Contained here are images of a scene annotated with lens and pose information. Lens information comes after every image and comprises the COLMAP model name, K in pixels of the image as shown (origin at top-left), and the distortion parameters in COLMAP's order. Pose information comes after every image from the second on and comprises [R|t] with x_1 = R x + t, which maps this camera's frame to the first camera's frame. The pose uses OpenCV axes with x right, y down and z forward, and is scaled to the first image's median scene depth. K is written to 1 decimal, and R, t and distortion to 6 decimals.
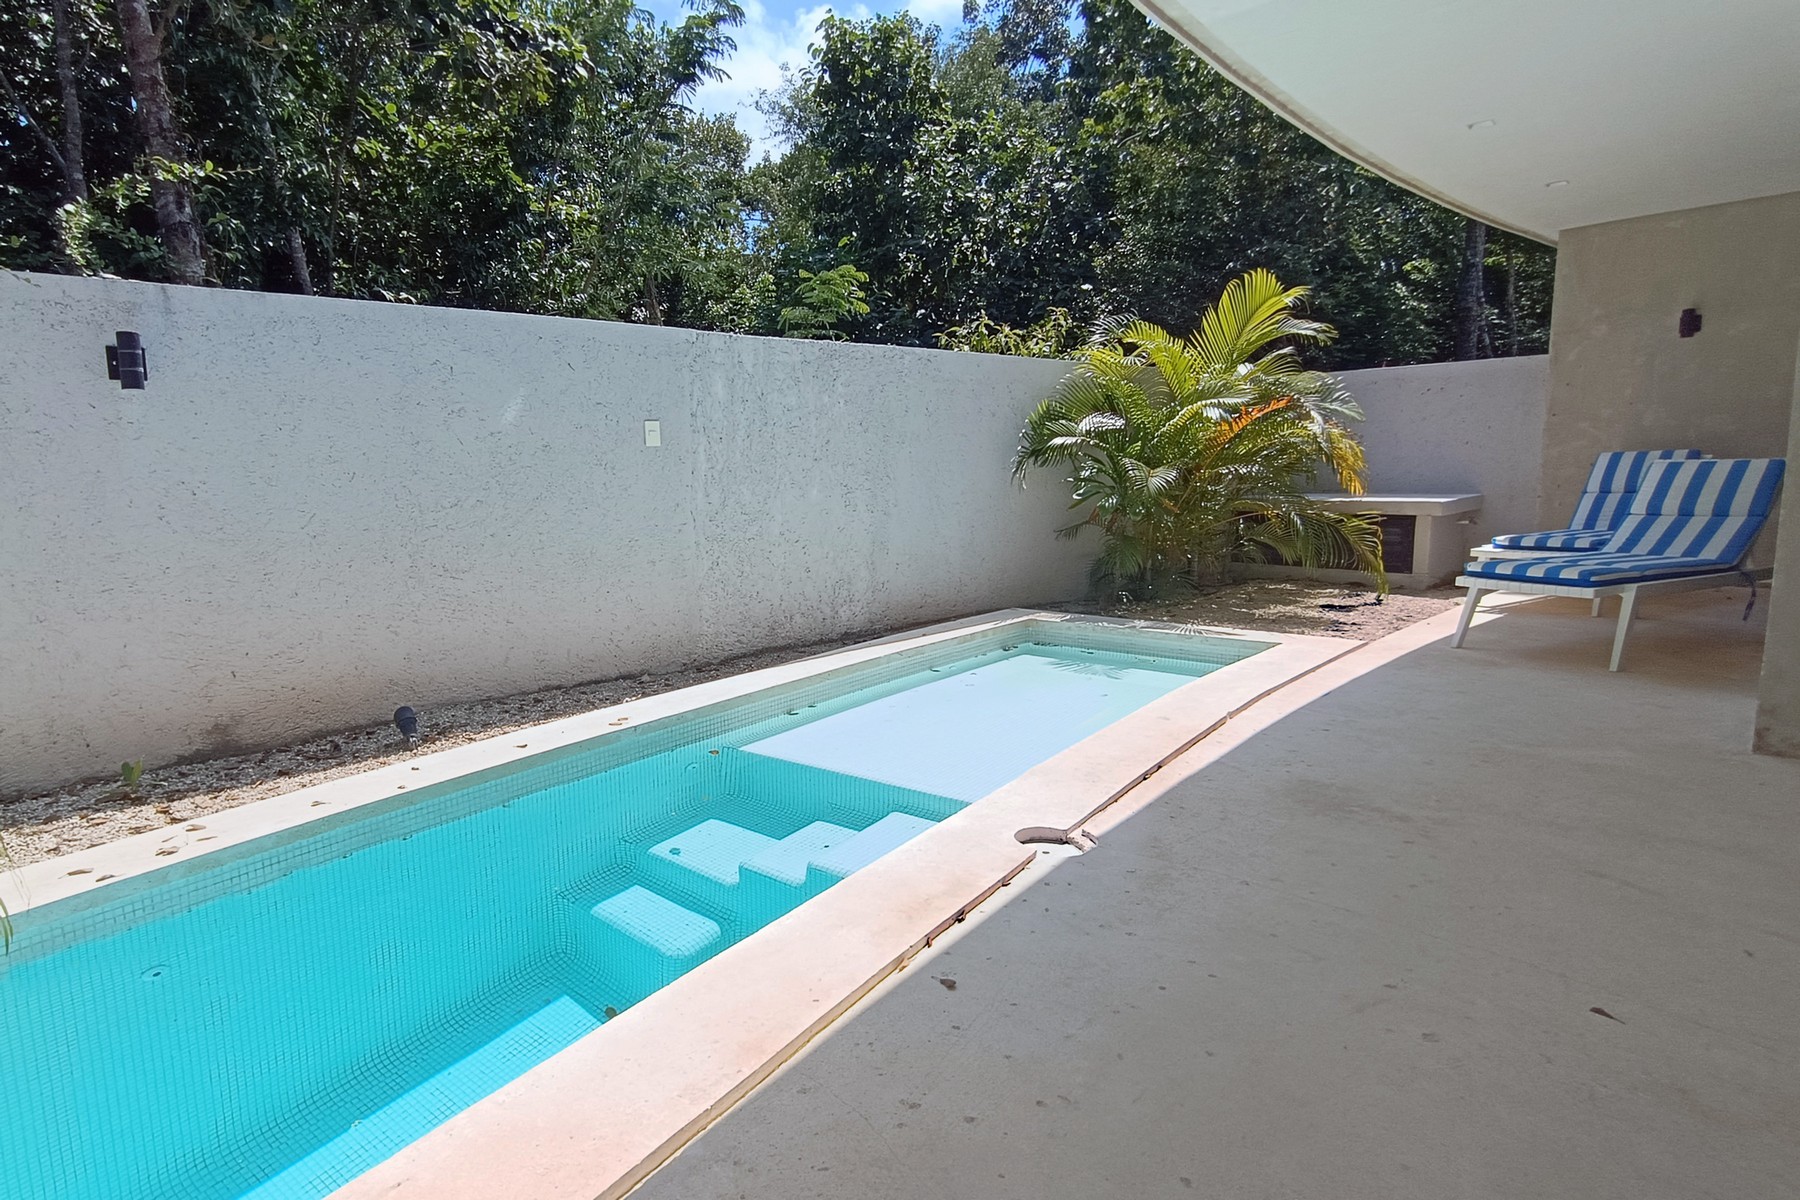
lens RADIAL K [[934.0, 0, 900.0], [0, 934.0, 600.0], [0, 0, 1]] dist [0.001222, 0.000304]
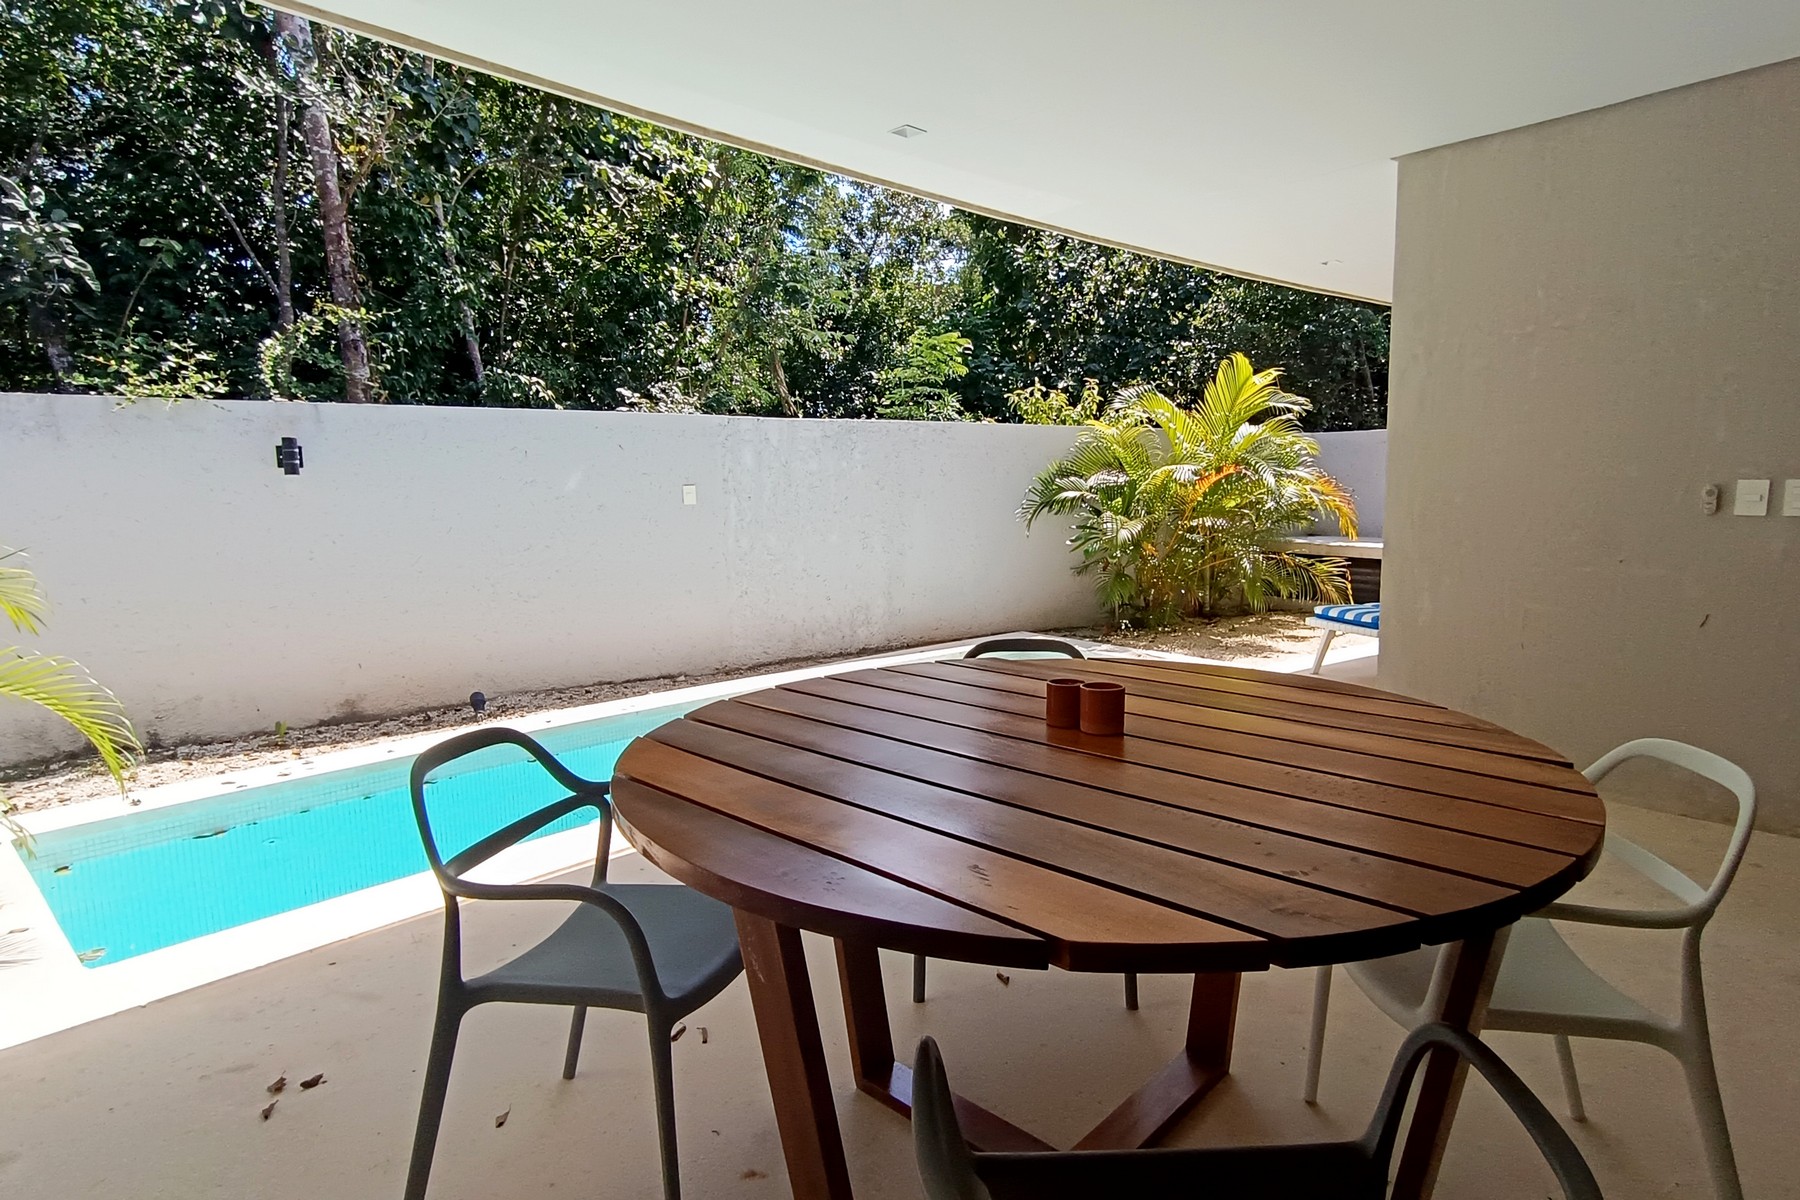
lens RADIAL K [[921.1, 0, 1061.2], [0, 921.1, 604.4], [0, 0, 1]] dist [0.001300, 0.001781]
pose [[0.997362, 0.024739, -0.068247, 0.322385], [-0.025523, 0.999618, -0.010634, -0.019610], [0.067957, 0.012347, 0.997612, -0.245859]]
